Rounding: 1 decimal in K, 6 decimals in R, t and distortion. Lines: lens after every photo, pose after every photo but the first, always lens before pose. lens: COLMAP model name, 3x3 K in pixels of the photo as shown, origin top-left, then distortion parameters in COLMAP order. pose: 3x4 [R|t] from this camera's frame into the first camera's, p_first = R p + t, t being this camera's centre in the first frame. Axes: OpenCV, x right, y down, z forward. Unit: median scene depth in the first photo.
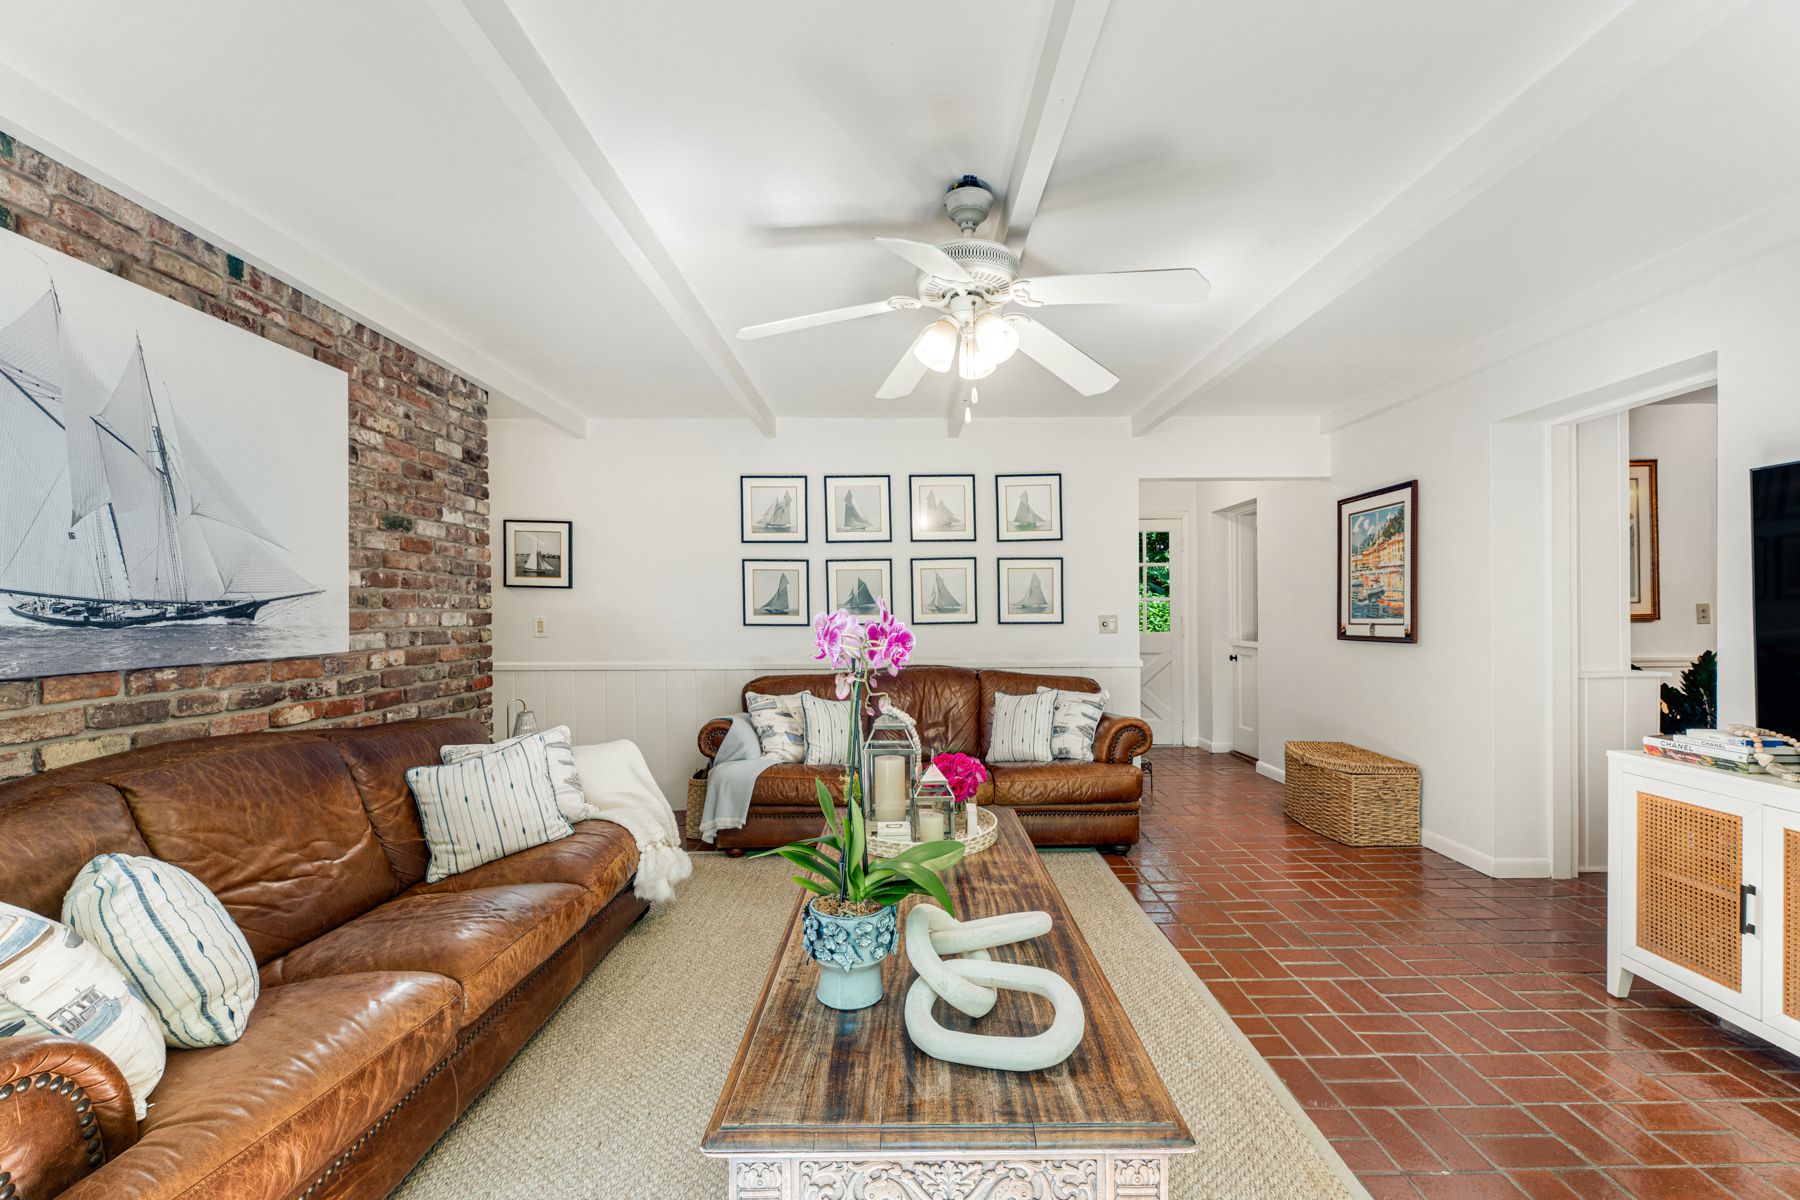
lens RADIAL K [[744.1, 0, 904.2], [0, 744.1, 618.3], [0, 0, 1]] dist [0.003030, 0.000976]
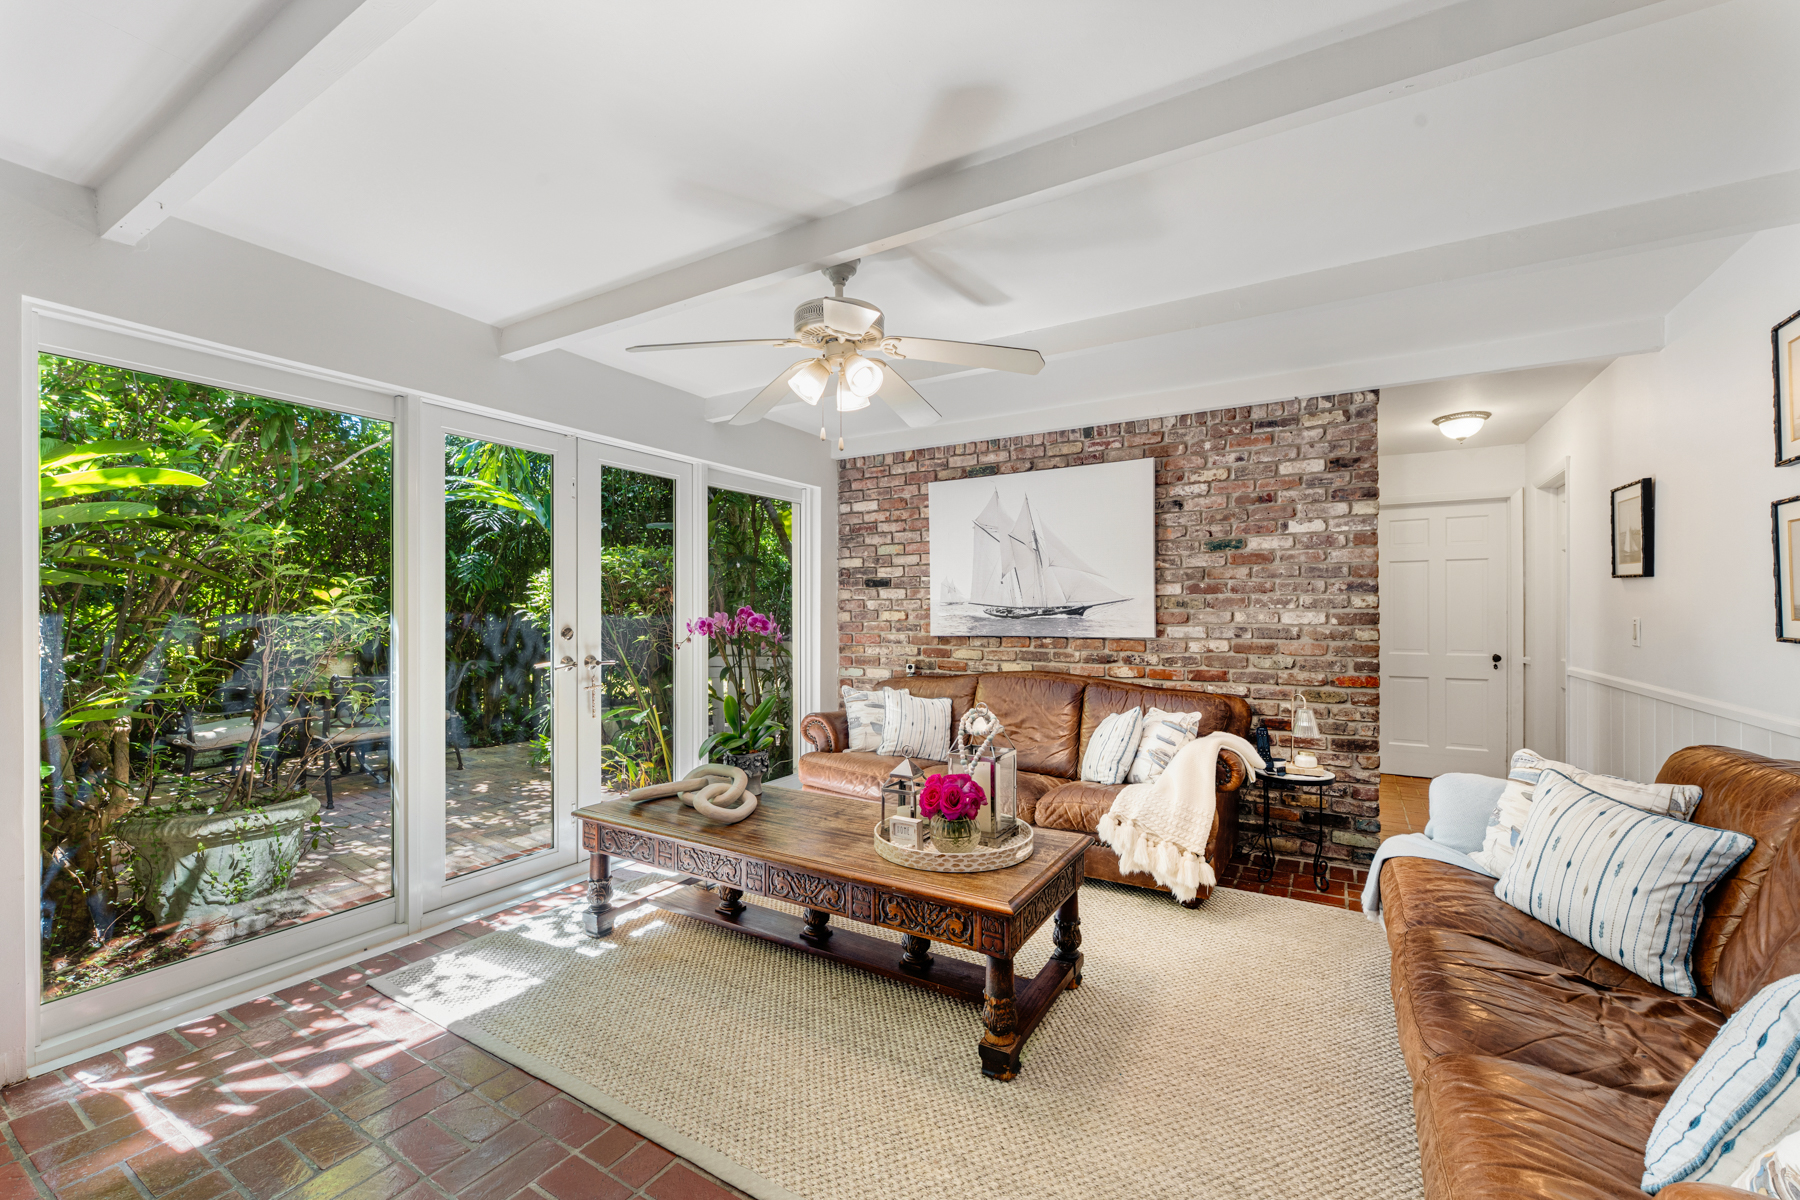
lens RADIAL K [[744.1, 0, 911.7], [0, 744.1, 607.1], [0, 0, 1]] dist [0.003030, 0.000976]
pose [[-0.502033, -0.002669, -0.864844, 0.791115], [-0.004450, 0.999990, -0.000503, -0.014434], [0.864837, 0.003596, -0.502040, 1.261254]]
